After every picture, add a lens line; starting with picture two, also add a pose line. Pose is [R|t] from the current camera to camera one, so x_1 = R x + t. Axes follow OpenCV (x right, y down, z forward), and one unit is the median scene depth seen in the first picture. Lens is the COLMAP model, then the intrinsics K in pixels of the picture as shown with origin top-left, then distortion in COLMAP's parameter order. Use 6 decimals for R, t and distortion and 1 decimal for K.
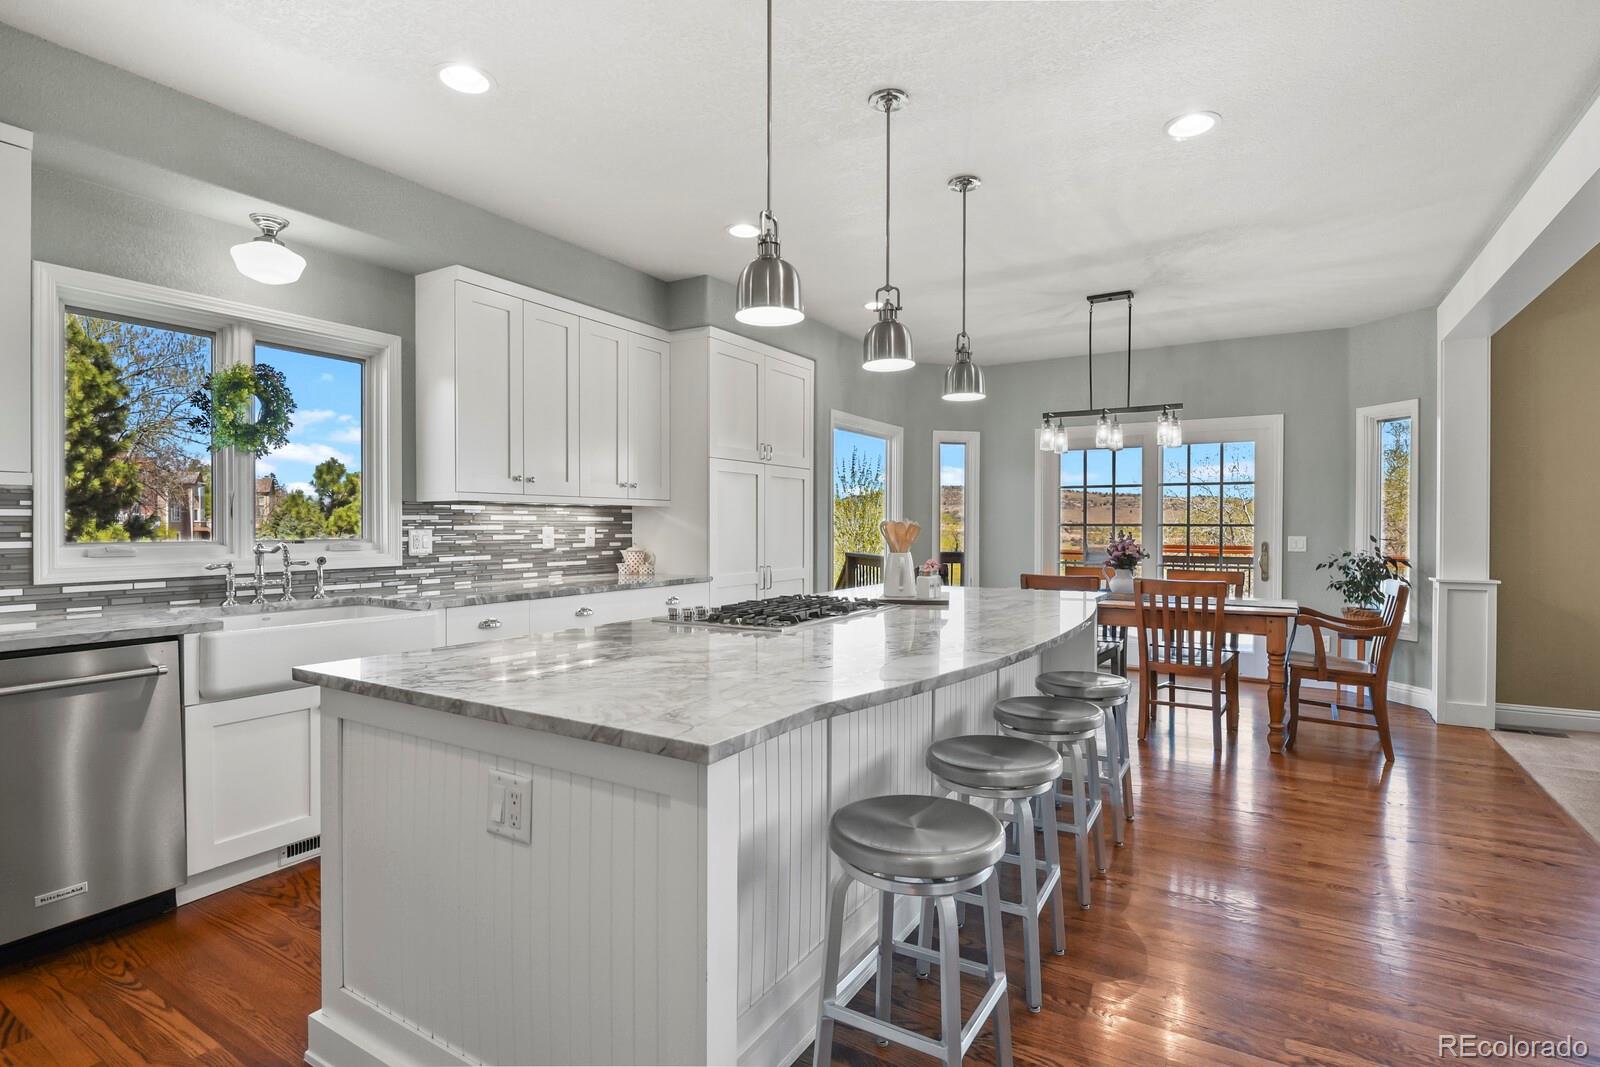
lens RADIAL K [[776.5, 0, 812.9], [0, 776.5, 527.1], [0, 0, 1]] dist [-0.002137, -0.002952]
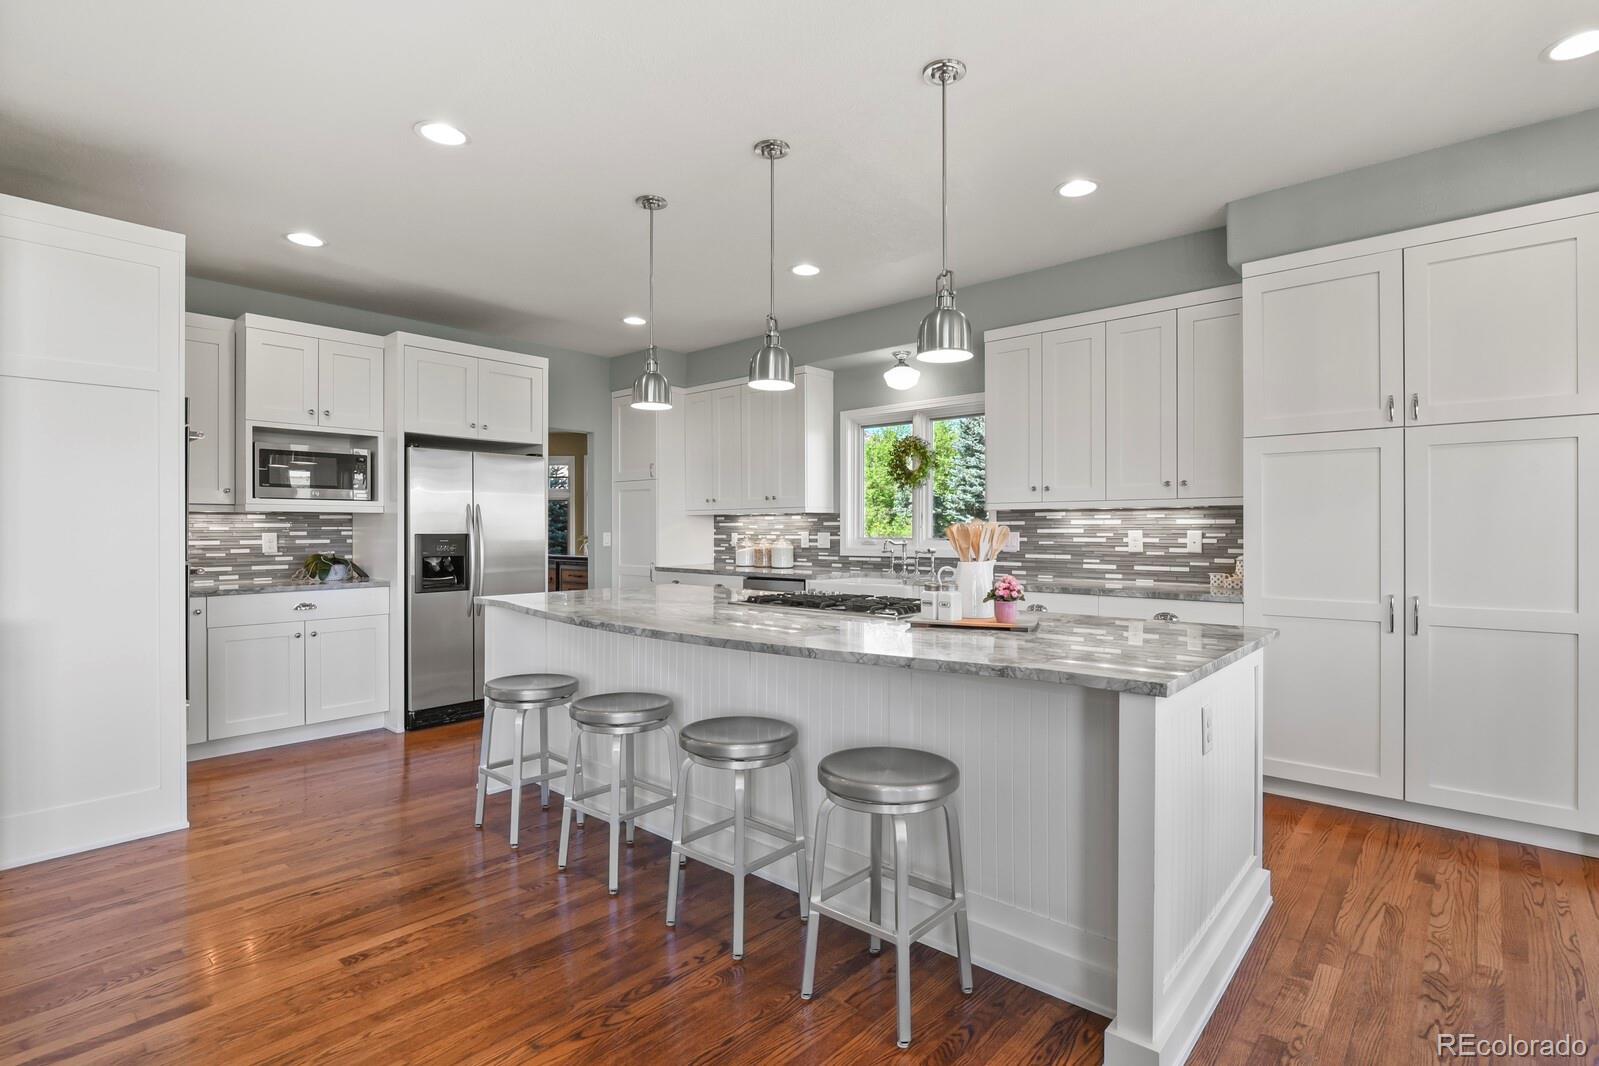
lens RADIAL K [[776.0, 0, 810.7], [0, 776.0, 529.2], [0, 0, 1]] dist [-0.002137, -0.002952]
pose [[-0.167716, -0.000863, -0.985835, 0.719116], [-0.001302, 0.999999, -0.000654, -0.000568], [0.985834, 0.001174, -0.167717, 0.752763]]
